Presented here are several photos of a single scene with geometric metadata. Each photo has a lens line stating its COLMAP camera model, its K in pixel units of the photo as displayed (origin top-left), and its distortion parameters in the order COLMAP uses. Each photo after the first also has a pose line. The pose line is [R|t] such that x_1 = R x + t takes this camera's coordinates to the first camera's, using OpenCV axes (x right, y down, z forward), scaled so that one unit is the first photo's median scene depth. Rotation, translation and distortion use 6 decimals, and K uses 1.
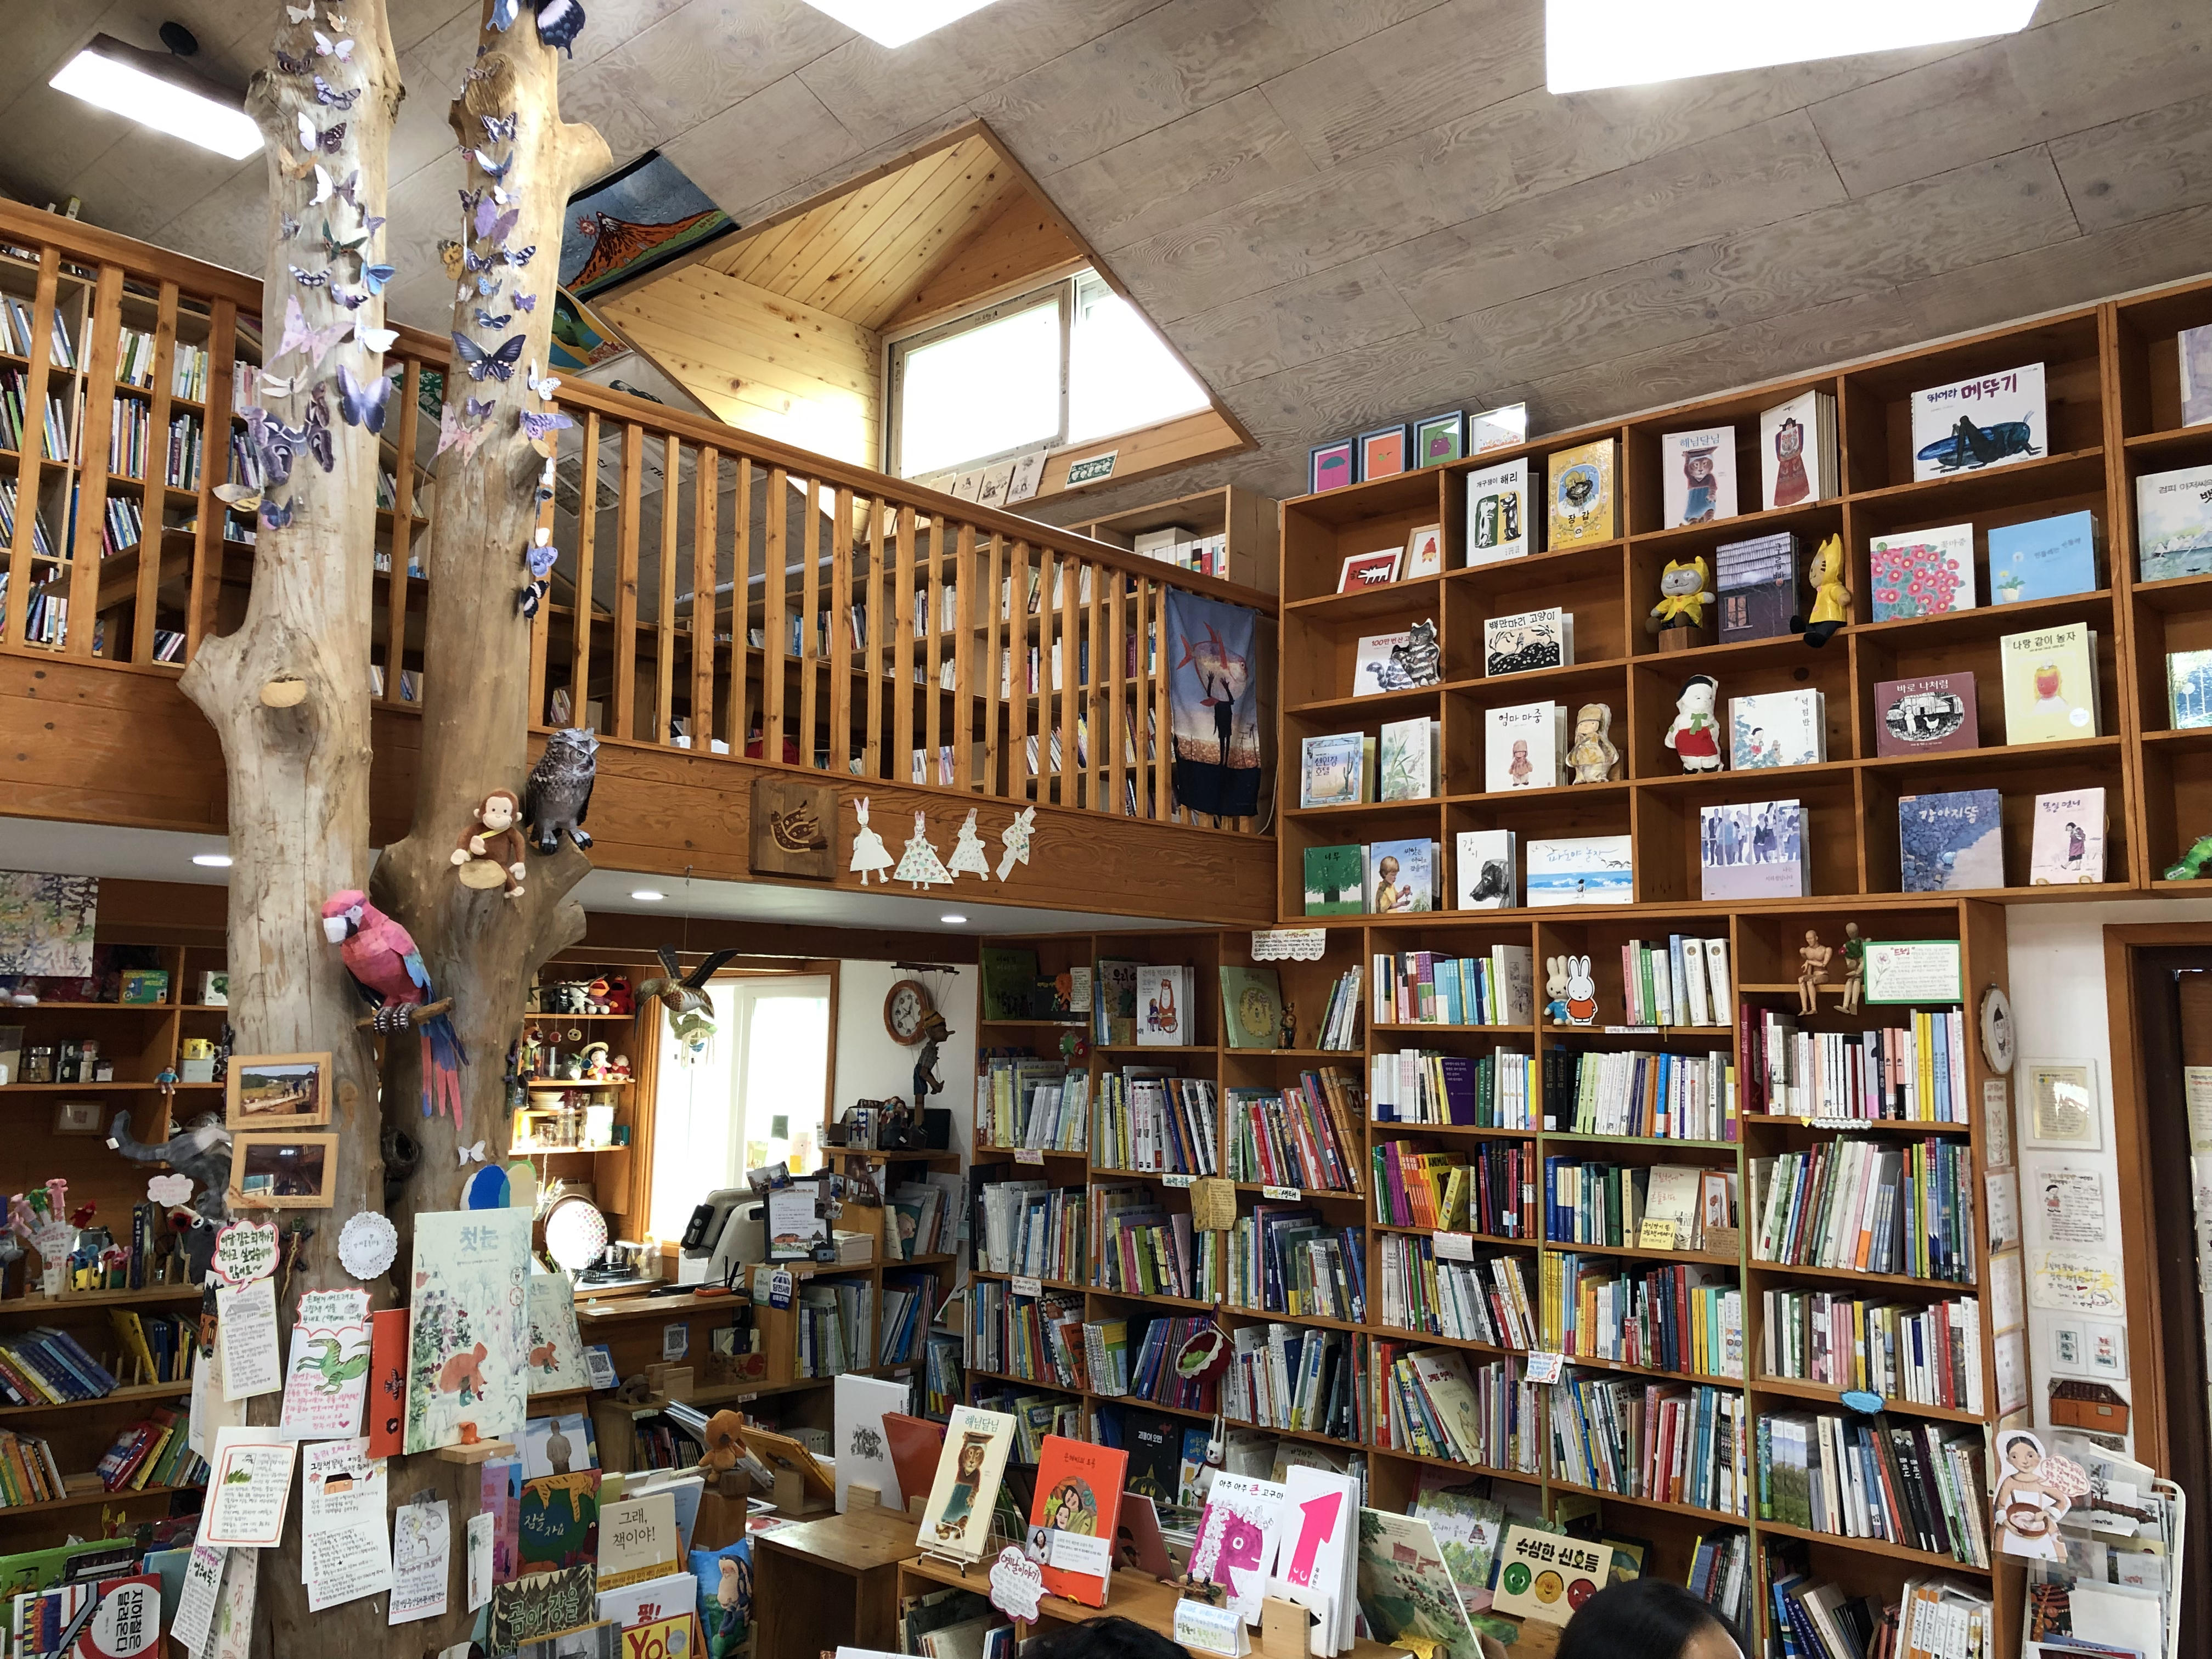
lens RADIAL K [[1821.2, 0, 1118.6], [0, 1821.2, 802.0], [0, 0, 1]] dist [0.039090, -0.031224]
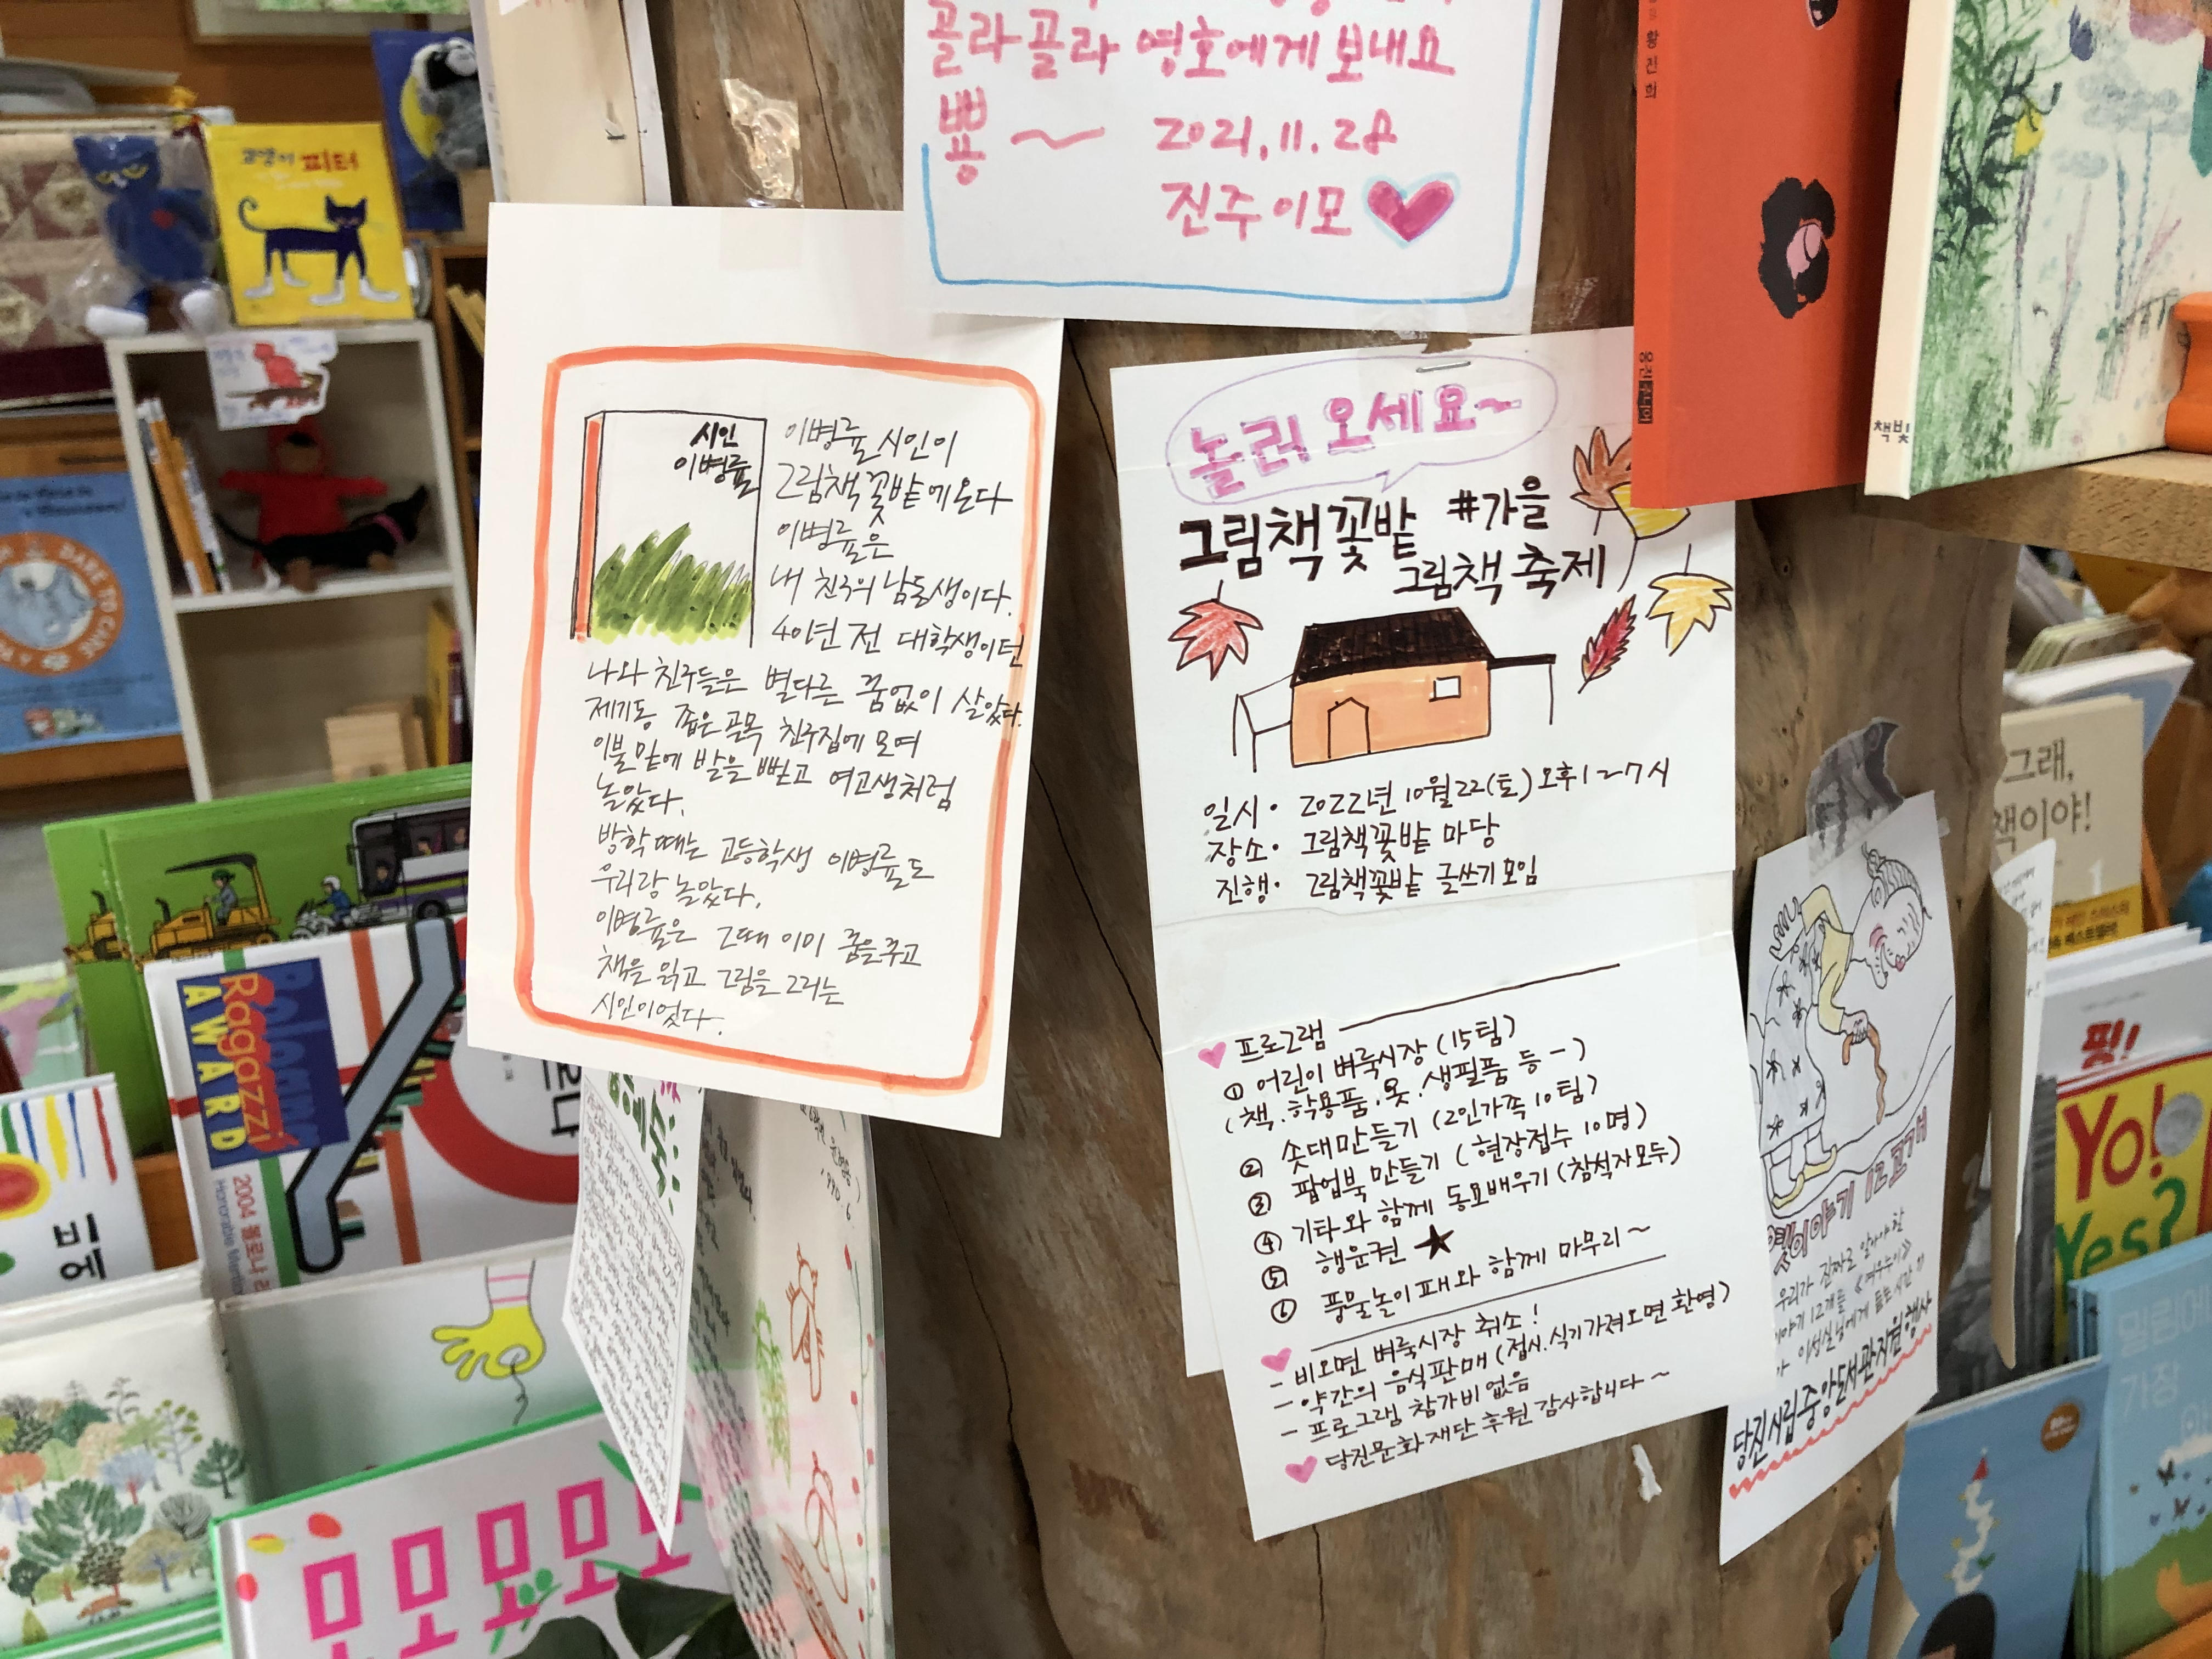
lens RADIAL K [[1821.2, 0, 1113.2], [0, 1821.2, 829.0], [0, 0, 1]] dist [0.039090, -0.031224]
pose [[0.927041, 0.102169, -0.360771, -0.259024], [0.075226, 0.891922, 0.445888, 0.211101], [0.367336, -0.440496, 0.819163, 0.580515]]
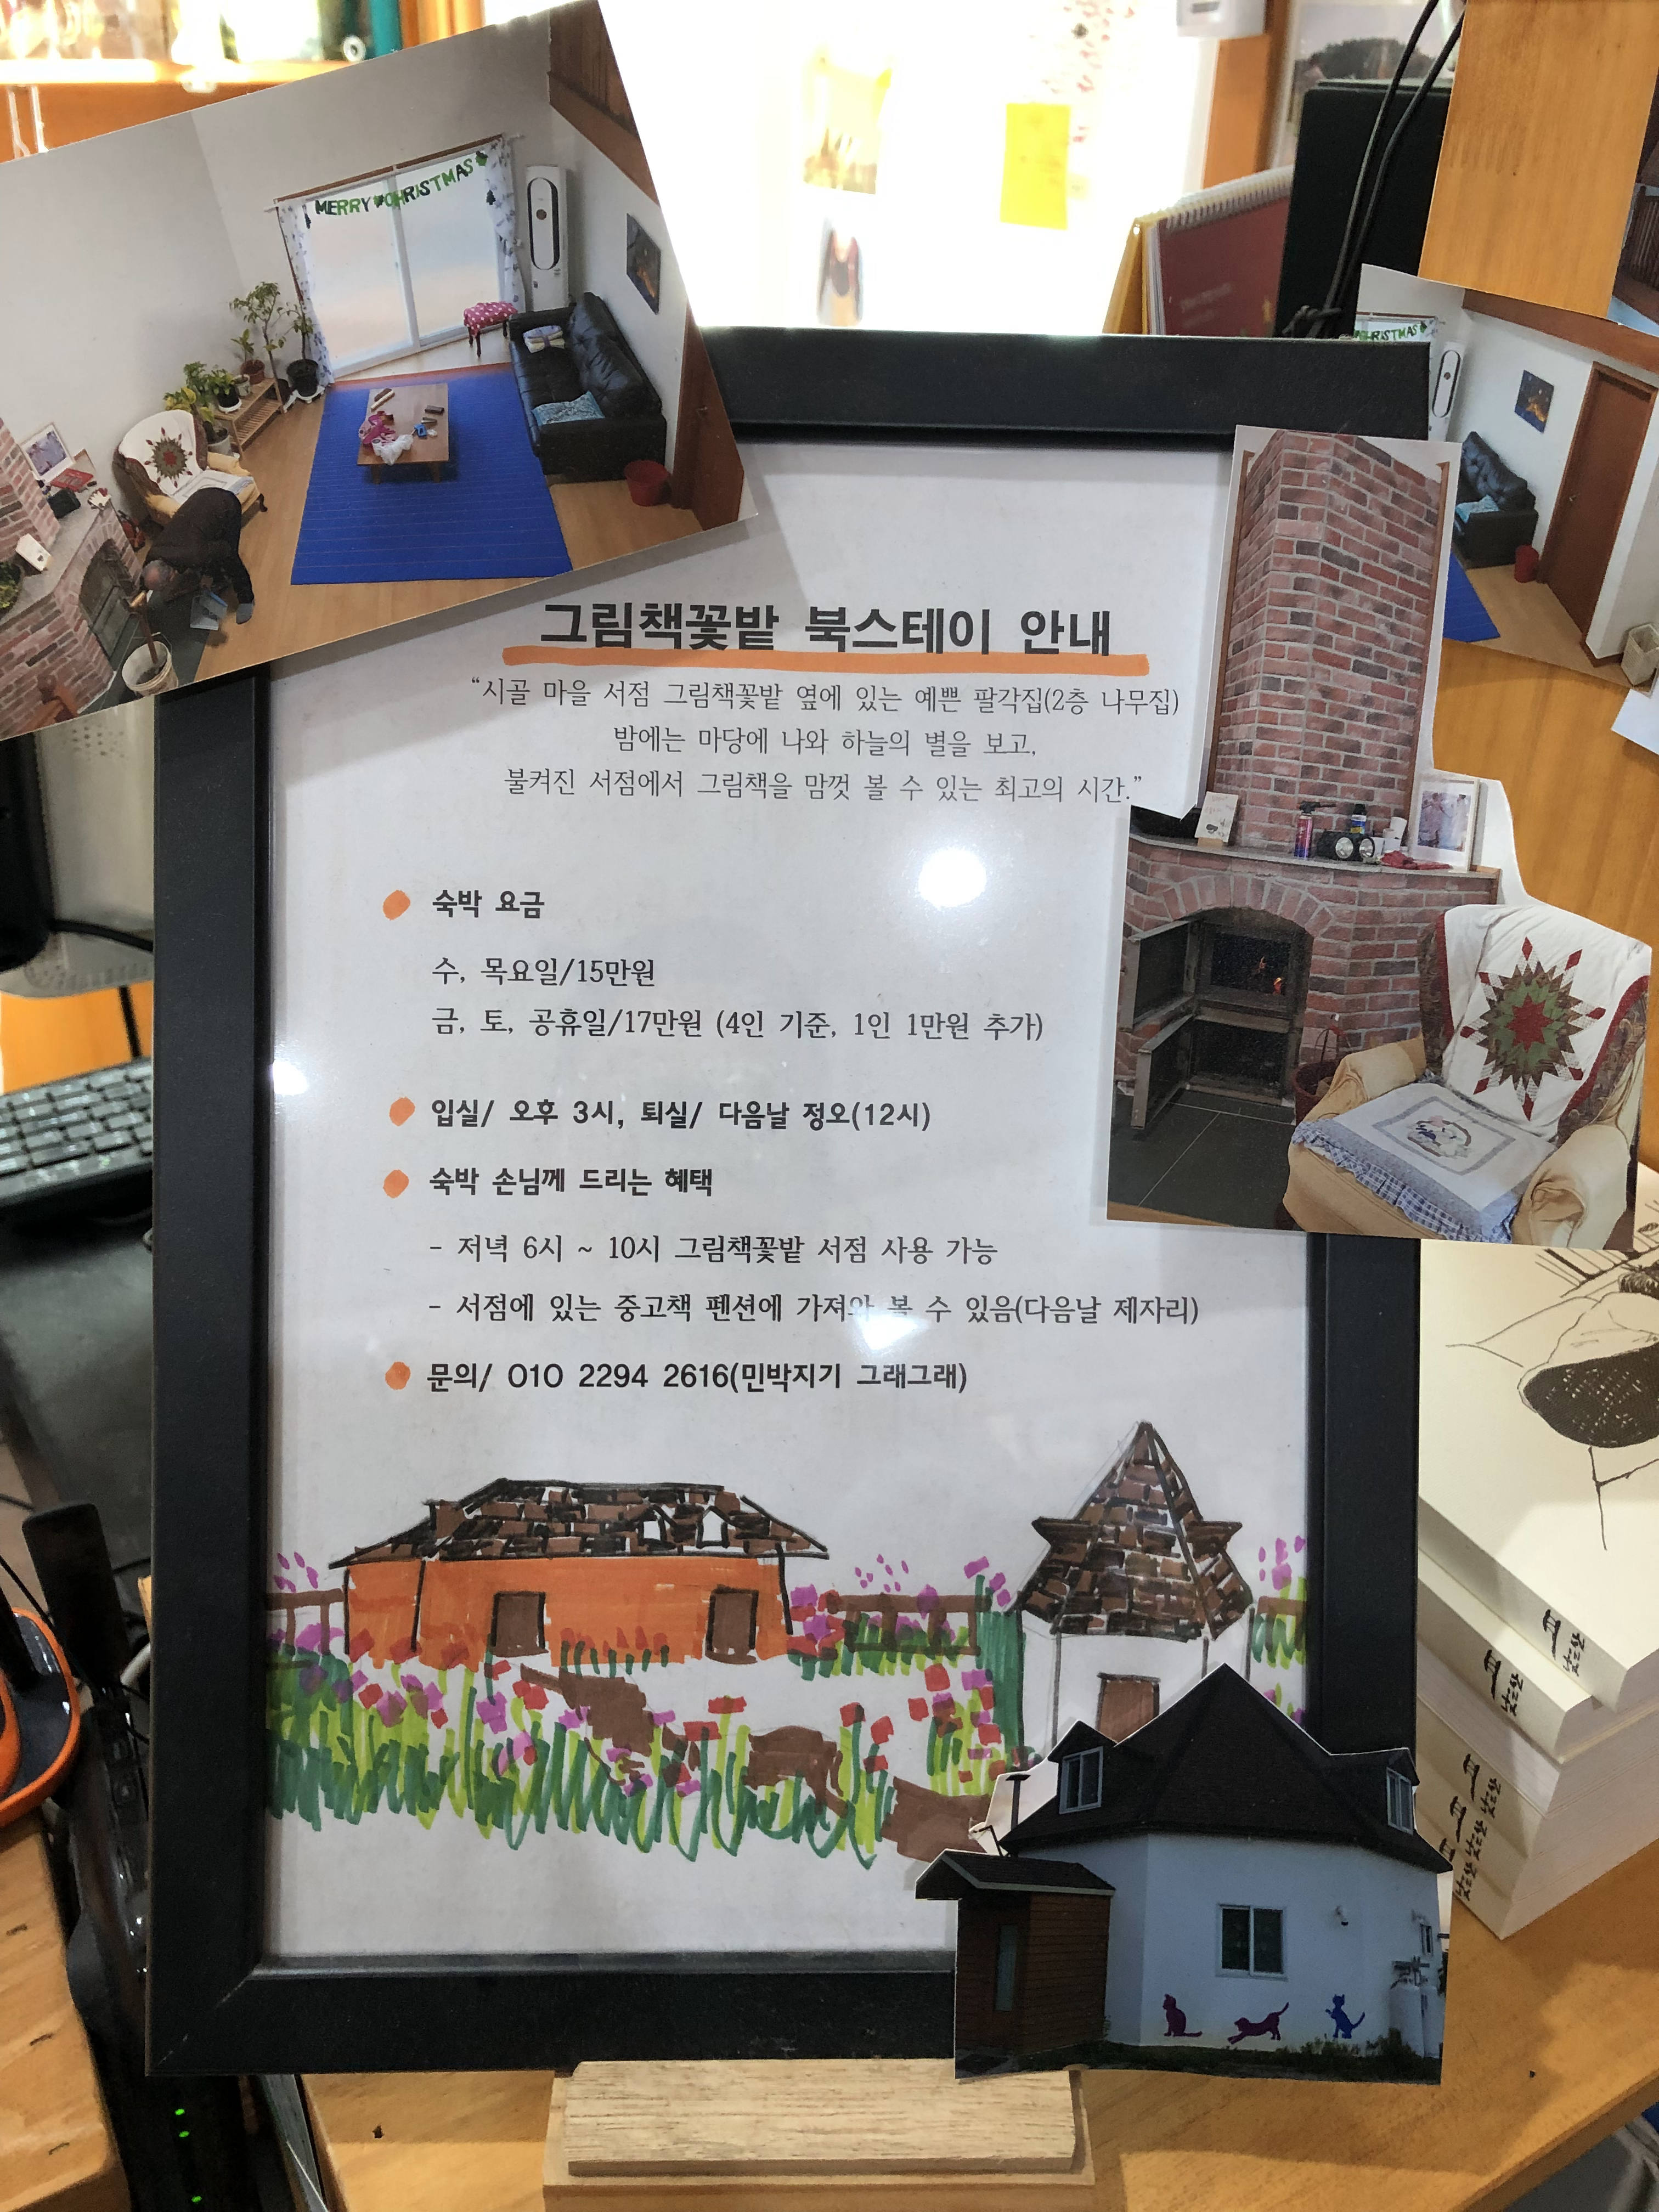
lens RADIAL K [[1821.2, 0, 825.3], [0, 1821.2, 1104.3], [0, 0, 1]] dist [0.039090, -0.031224]
pose [[0.948689, 0.159810, -0.272856, -0.226415], [0.039306, 0.796600, 0.603227, 0.273430], [0.313758, -0.583000, 0.749444, 1.358199]]
